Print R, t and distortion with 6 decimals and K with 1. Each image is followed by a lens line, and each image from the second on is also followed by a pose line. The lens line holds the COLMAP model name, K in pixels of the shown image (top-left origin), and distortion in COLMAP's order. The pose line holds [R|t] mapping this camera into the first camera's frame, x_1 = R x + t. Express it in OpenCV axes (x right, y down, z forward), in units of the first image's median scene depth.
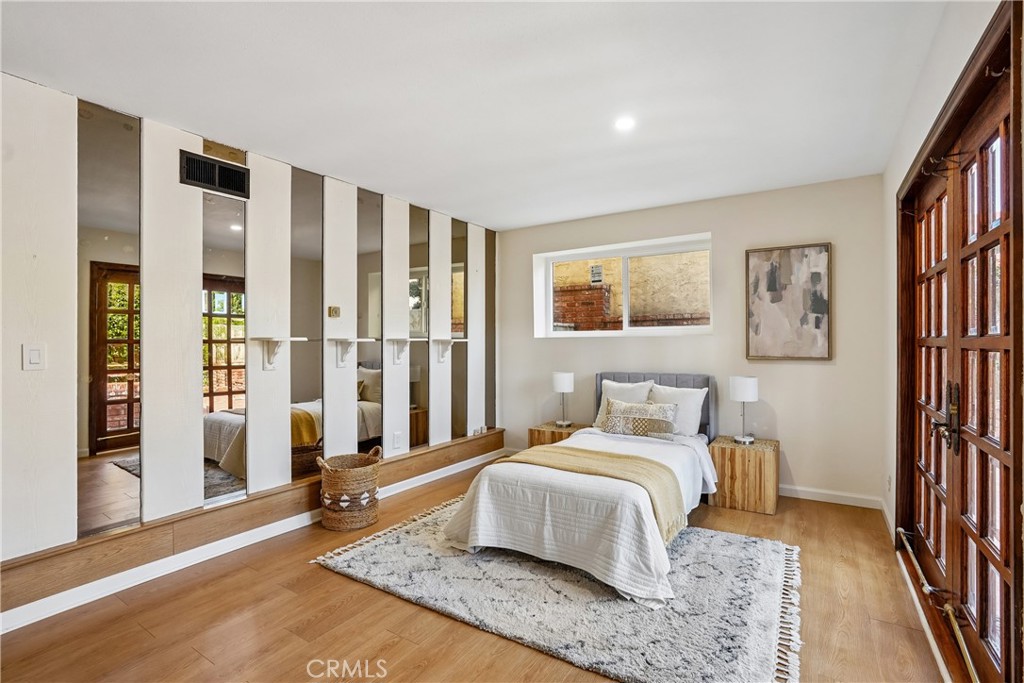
lens RADIAL K [[478.0, 0, 508.7], [0, 478.0, 344.1], [0, 0, 1]] dist [-0.053503, 0.021076]
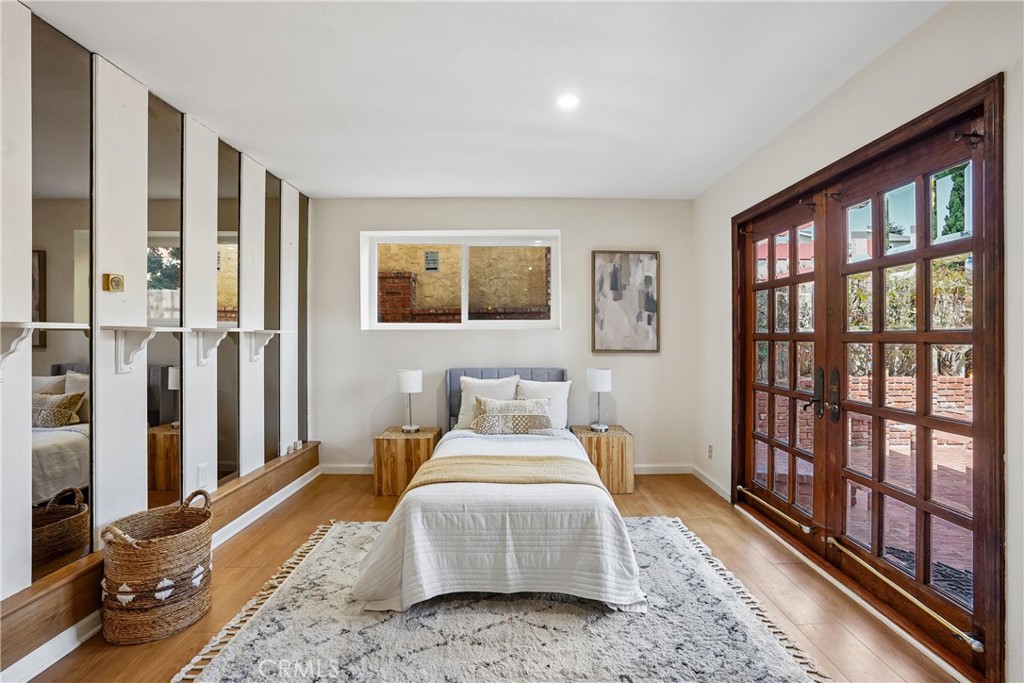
lens RADIAL K [[482.2, 0, 520.5], [0, 482.2, 338.2], [0, 0, 1]] dist [-0.066369, 0.031917]
pose [[0.828428, 0.003967, 0.560081, -0.261237], [-0.003374, 0.999992, -0.002094, 0.002908], [-0.560085, -0.000155, 0.828435, 0.199991]]
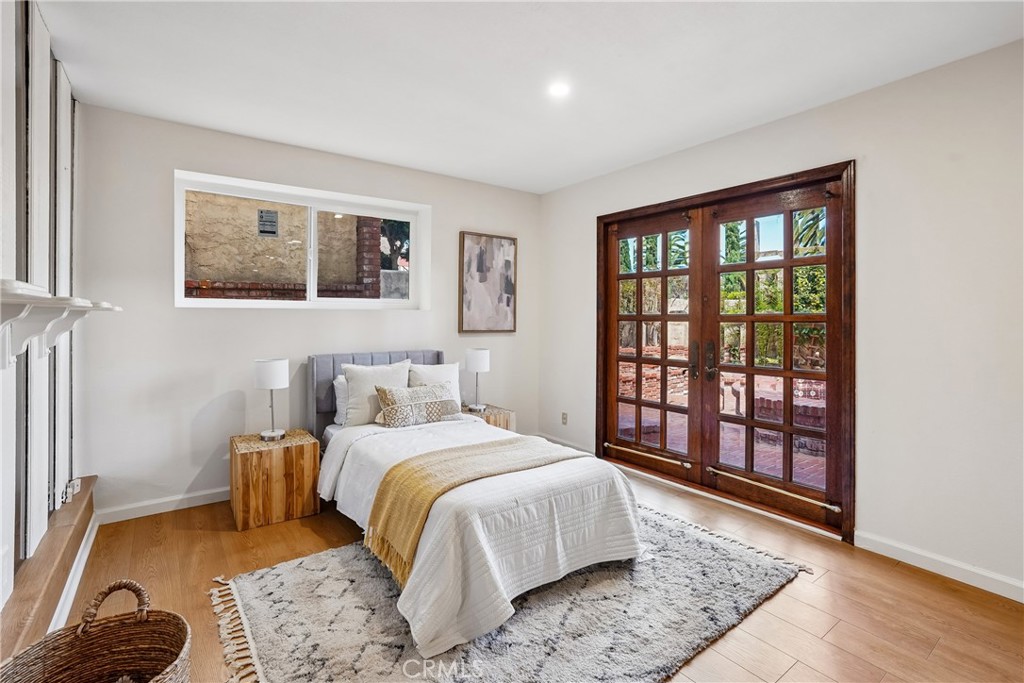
lens RADIAL K [[477.4, 0, 524.4], [0, 477.4, 316.4], [0, 0, 1]] dist [-0.050874, 0.030490]
pose [[0.336868, 0.008602, 0.941513, -0.496381], [-0.000979, 0.999961, -0.008785, 0.003668], [-0.941551, 0.002038, 0.336863, 0.537781]]
